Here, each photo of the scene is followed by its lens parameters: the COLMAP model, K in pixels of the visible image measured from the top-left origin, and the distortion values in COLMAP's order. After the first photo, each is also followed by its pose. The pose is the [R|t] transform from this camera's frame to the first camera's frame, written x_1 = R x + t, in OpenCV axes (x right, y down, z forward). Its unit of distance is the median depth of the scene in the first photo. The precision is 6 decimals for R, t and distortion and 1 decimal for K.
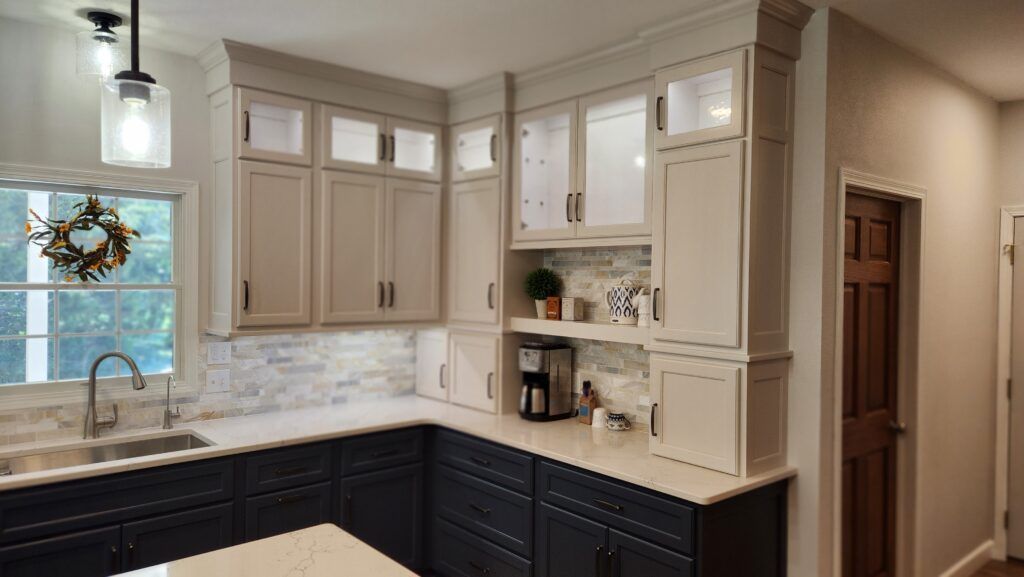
lens RADIAL K [[688.5, 0, 506.1], [0, 688.5, 292.1], [0, 0, 1]] dist [0.048818, -0.006591]
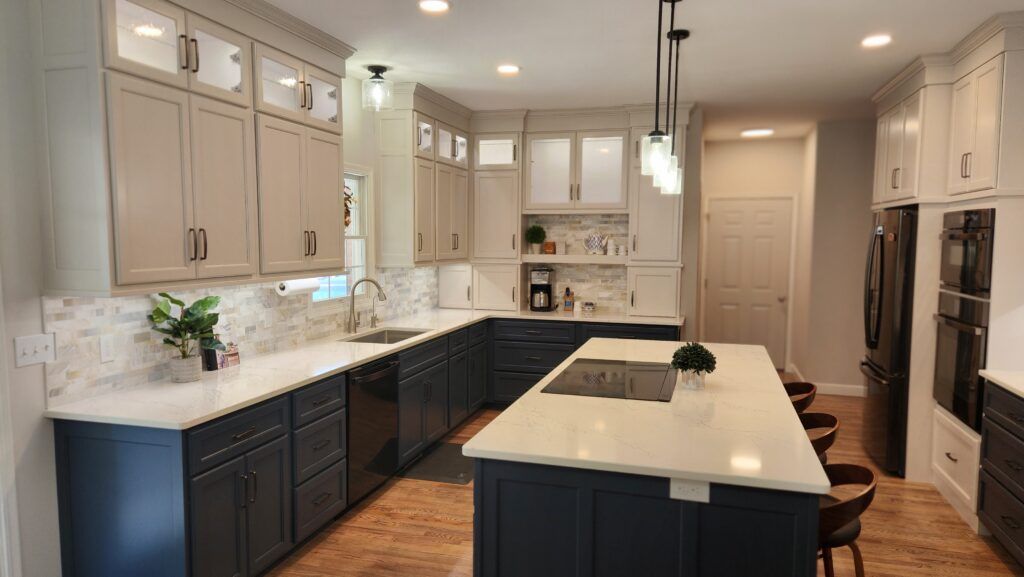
lens RADIAL K [[688.5, 0, 506.1], [0, 688.5, 292.1], [0, 0, 1]] dist [0.048818, -0.006591]
pose [[0.838135, -0.052187, 0.542961, -0.997255], [0.016168, 0.997352, 0.070903, 0.009603], [-0.545223, -0.050648, 0.836759, -0.425376]]
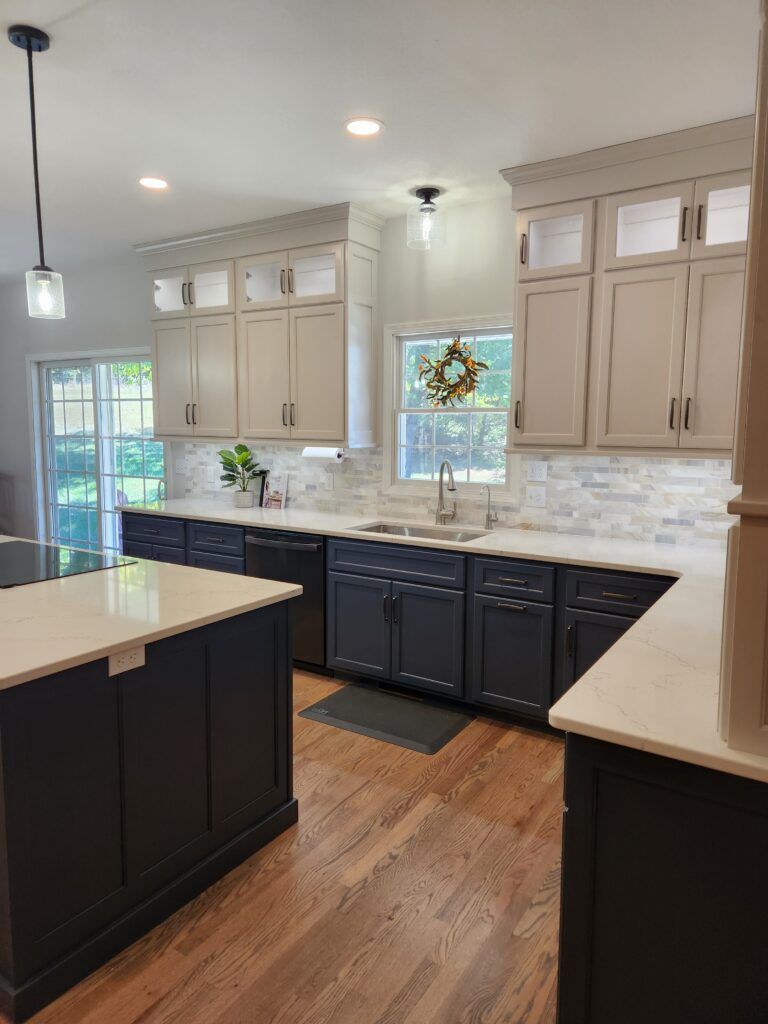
lens RADIAL K [[691.3, 0, 386.5], [0, 691.3, 507.2], [0, 0, 1]] dist [0.059327, -0.000593]
pose [[0.283900, 0.106365, -0.952936, 0.548436], [-0.021276, 0.994282, 0.104642, 0.035278], [0.958618, -0.009433, 0.284540, 0.463049]]
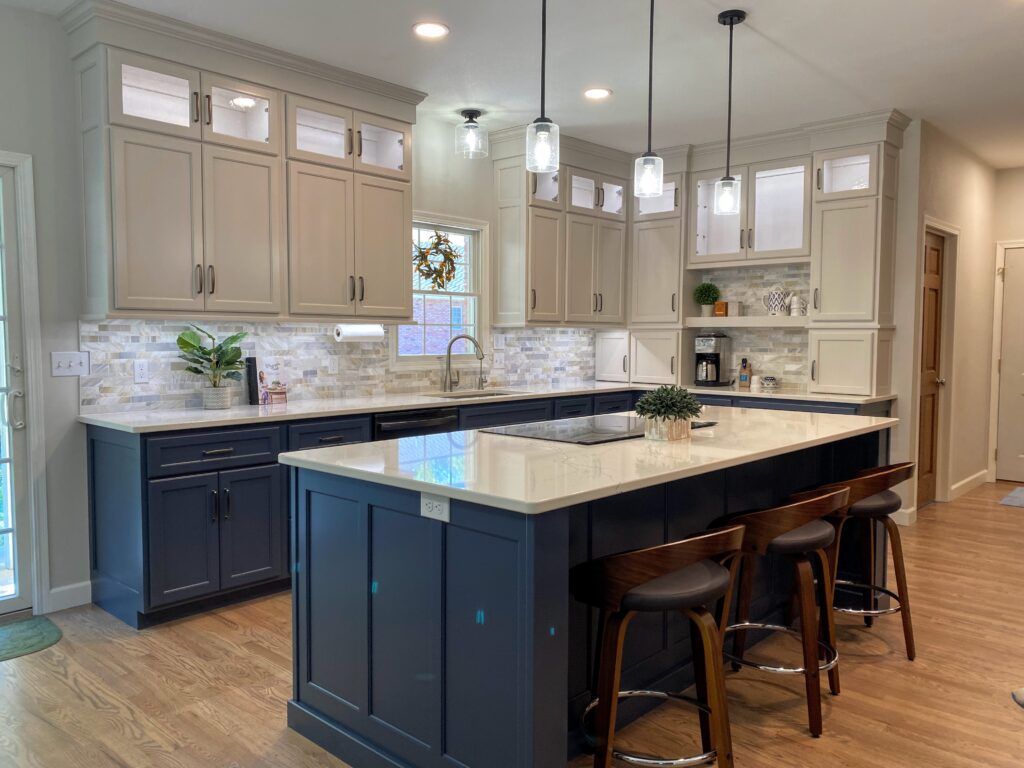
lens RADIAL K [[787.9, 0, 512.6], [0, 787.9, 379.0], [0, 0, 1]] dist [0.053782, -0.069864]
pose [[0.992893, -0.016155, 0.117911, -0.571176], [0.011803, 0.999226, 0.037517, 0.103129], [-0.118426, -0.035859, 0.992315, -0.615150]]
